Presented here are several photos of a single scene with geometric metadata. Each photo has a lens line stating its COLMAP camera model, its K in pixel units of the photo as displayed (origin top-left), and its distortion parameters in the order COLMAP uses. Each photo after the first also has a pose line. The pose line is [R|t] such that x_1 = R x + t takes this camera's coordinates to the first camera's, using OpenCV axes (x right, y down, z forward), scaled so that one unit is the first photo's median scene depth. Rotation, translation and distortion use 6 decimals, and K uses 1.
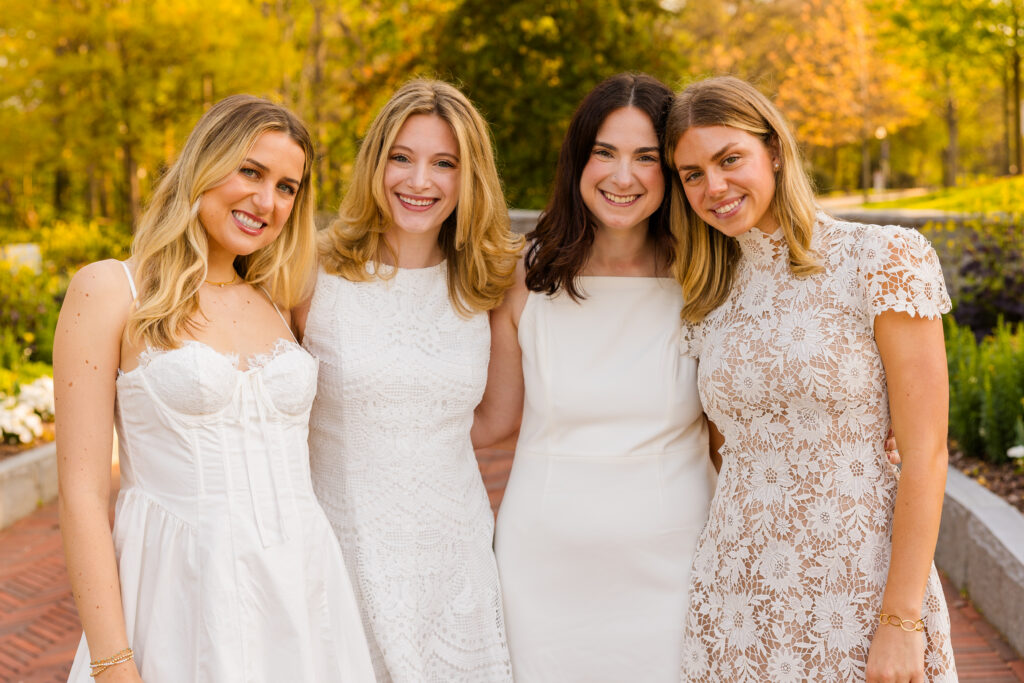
lens RADIAL K [[1282.6, 0, 516.2], [0, 1282.6, 334.4], [0, 0, 1]] dist [0.028049, 0.000000]
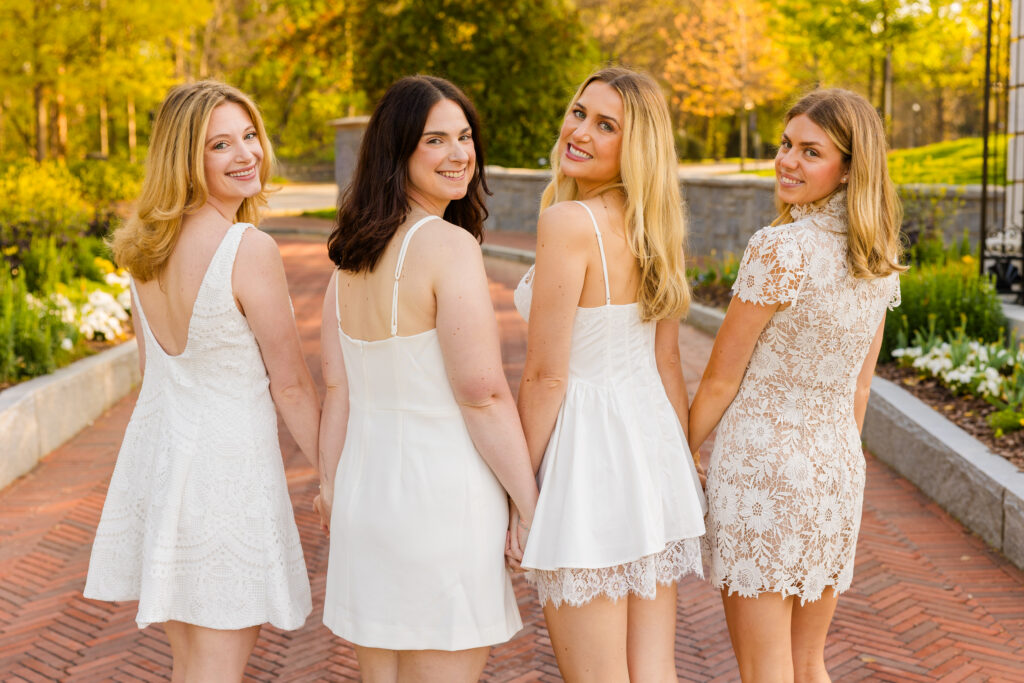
lens RADIAL K [[1282.6, 0, 508.0], [0, 1282.6, 323.0], [0, 0, 1]] dist [0.028049, 0.000000]
pose [[0.994157, 0.027772, 0.104313, -0.044713], [-0.030391, 0.999259, 0.023603, 0.009295], [-0.103581, -0.026635, 0.994264, -0.086187]]
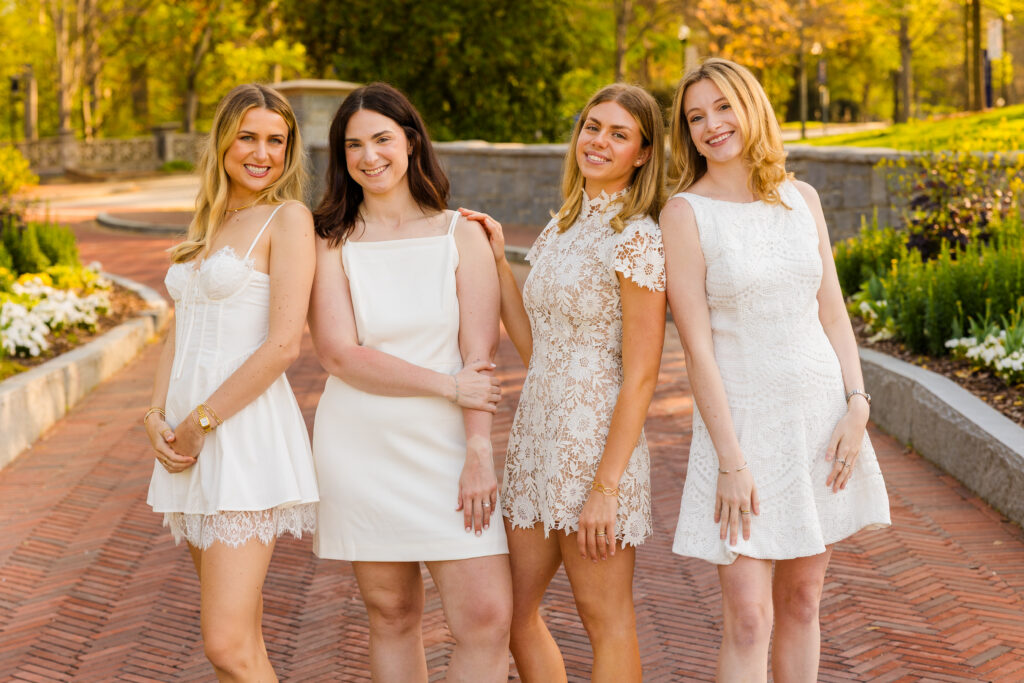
lens RADIAL K [[1806.3, 0, 505.1], [0, 1806.3, 339.5], [0, 0, 1]] dist [0.032979, 0.000000]
pose [[0.993846, 0.006107, 0.110601, -0.055999], [-0.007520, 0.999895, 0.012363, 0.016771], [-0.110514, -0.013118, 0.993788, -0.165215]]
